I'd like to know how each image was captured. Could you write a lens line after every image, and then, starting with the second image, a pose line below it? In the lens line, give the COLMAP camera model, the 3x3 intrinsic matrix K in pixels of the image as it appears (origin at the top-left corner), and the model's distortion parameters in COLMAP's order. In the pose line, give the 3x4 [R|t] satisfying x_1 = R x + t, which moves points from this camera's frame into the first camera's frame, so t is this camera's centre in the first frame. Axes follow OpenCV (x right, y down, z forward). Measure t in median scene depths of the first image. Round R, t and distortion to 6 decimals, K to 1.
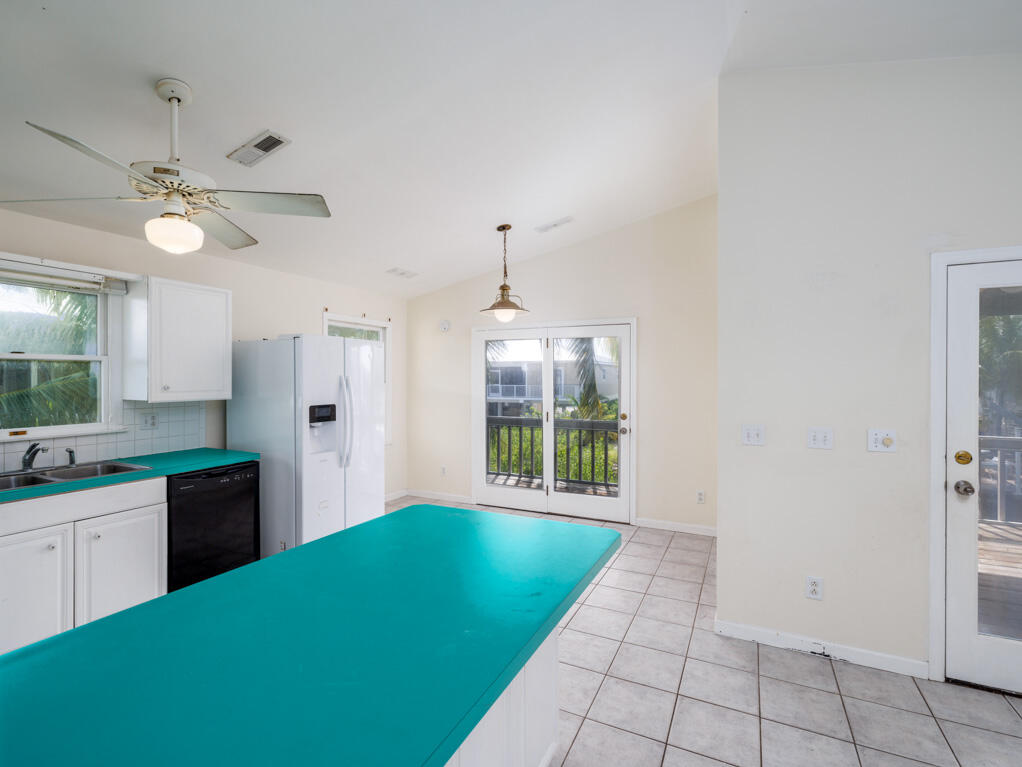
lens RADIAL K [[474.9, 0, 511.1], [0, 474.9, 378.7], [0, 0, 1]] dist [-0.000013, -0.000283]
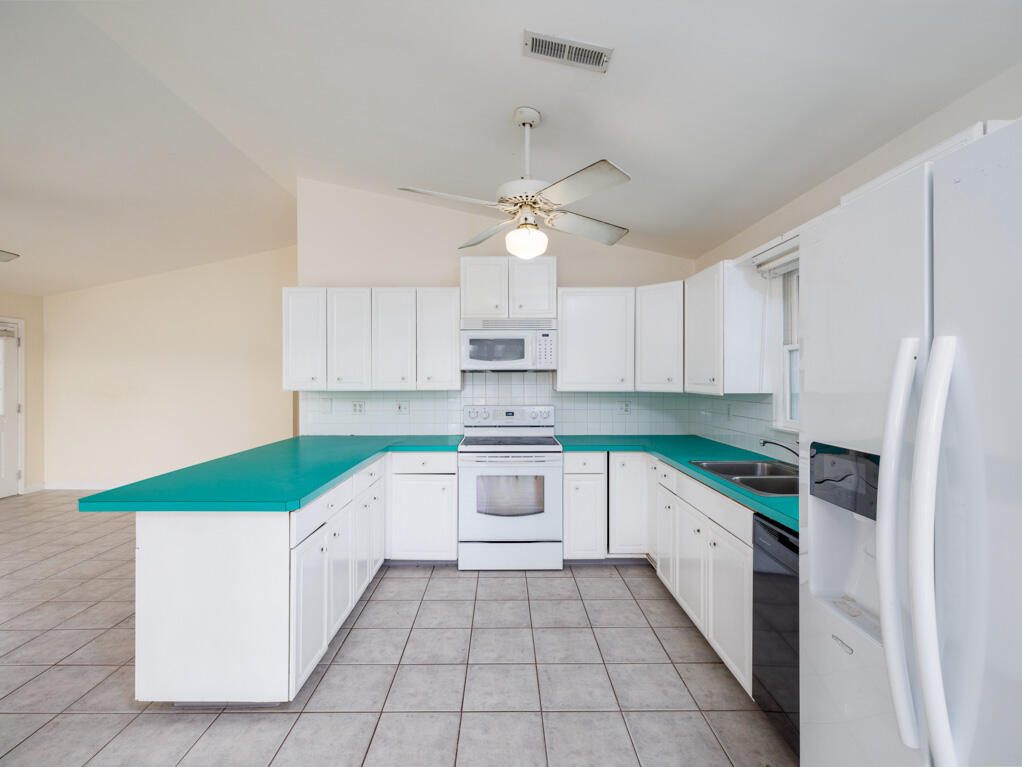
lens RADIAL K [[474.9, 0, 511.1], [0, 474.9, 378.7], [0, 0, 1]] dist [-0.000013, -0.000283]
pose [[-0.888294, 0.001164, -0.459273, -0.076651], [0.004335, 0.999973, -0.005851, 0.012166], [0.459254, -0.007189, -0.888276, 1.099420]]
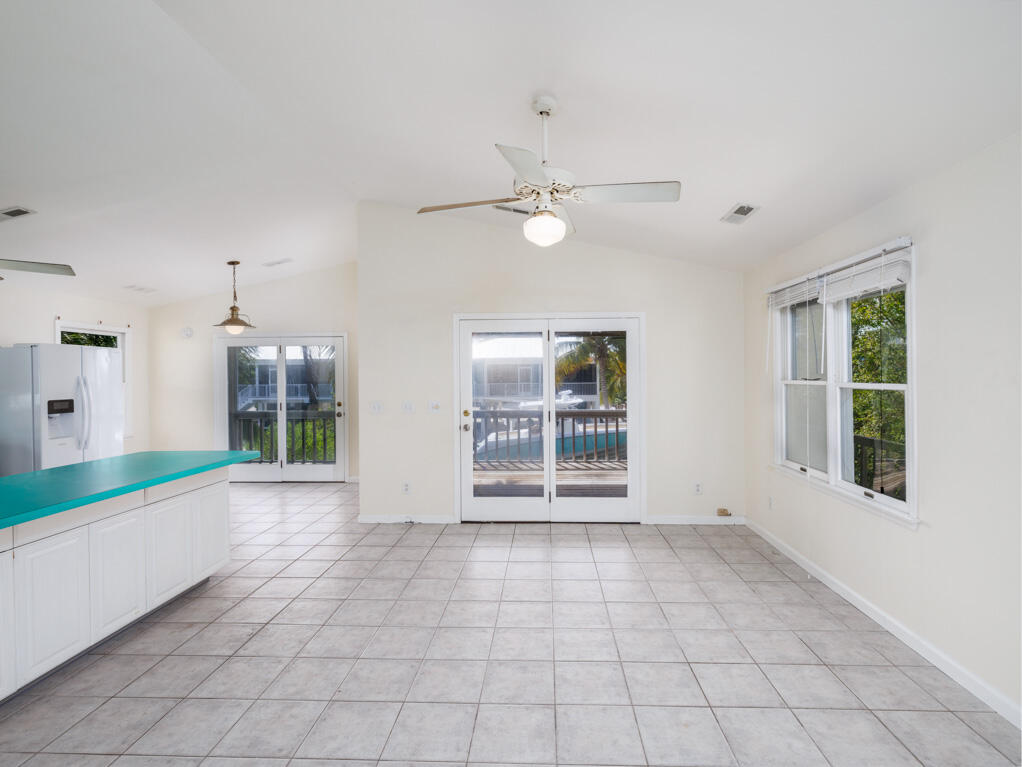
lens RADIAL K [[485.0, 0, 513.6], [0, 485.0, 375.2], [0, 0, 1]] dist [0.000445, -0.000703]
pose [[0.917668, -0.009433, 0.397235, 0.181945], [0.010294, 0.999947, -0.000037, 0.002331], [-0.397214, 0.004124, 0.917717, -0.613740]]
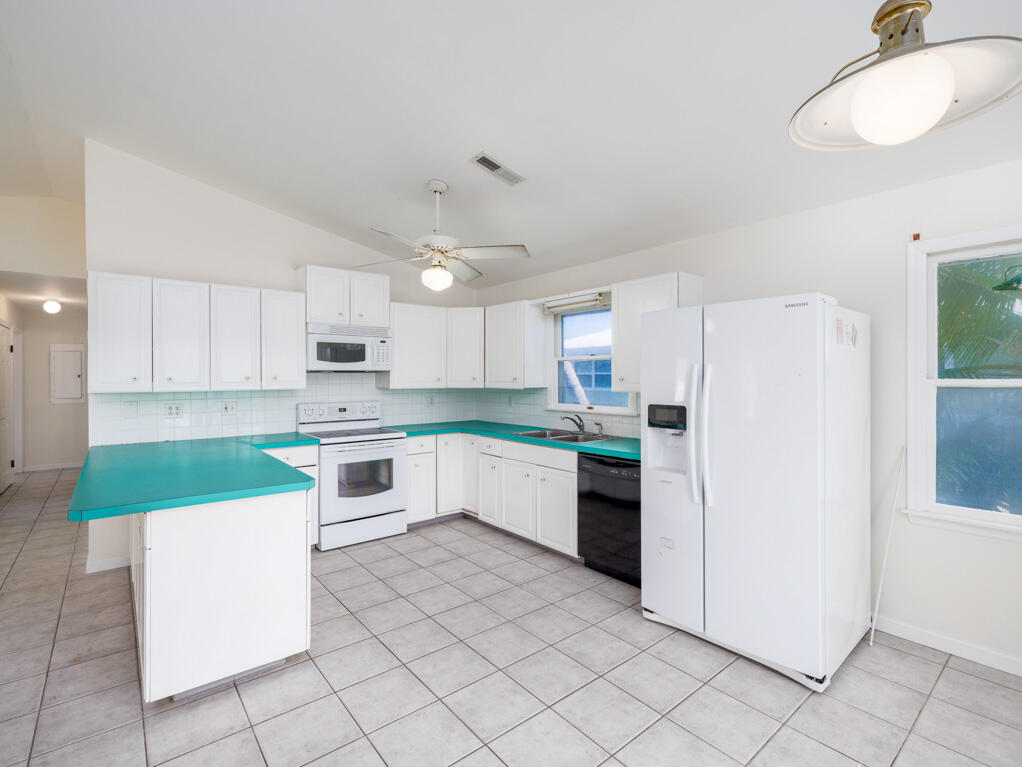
lens RADIAL K [[474.9, 0, 511.1], [0, 474.9, 378.7], [0, 0, 1]] dist [-0.000013, -0.000283]
pose [[-0.407685, 0.002082, -0.913120, 0.355070], [0.008705, 0.999961, -0.001606, 0.012198], [0.913081, -0.008604, -0.407687, 1.020571]]
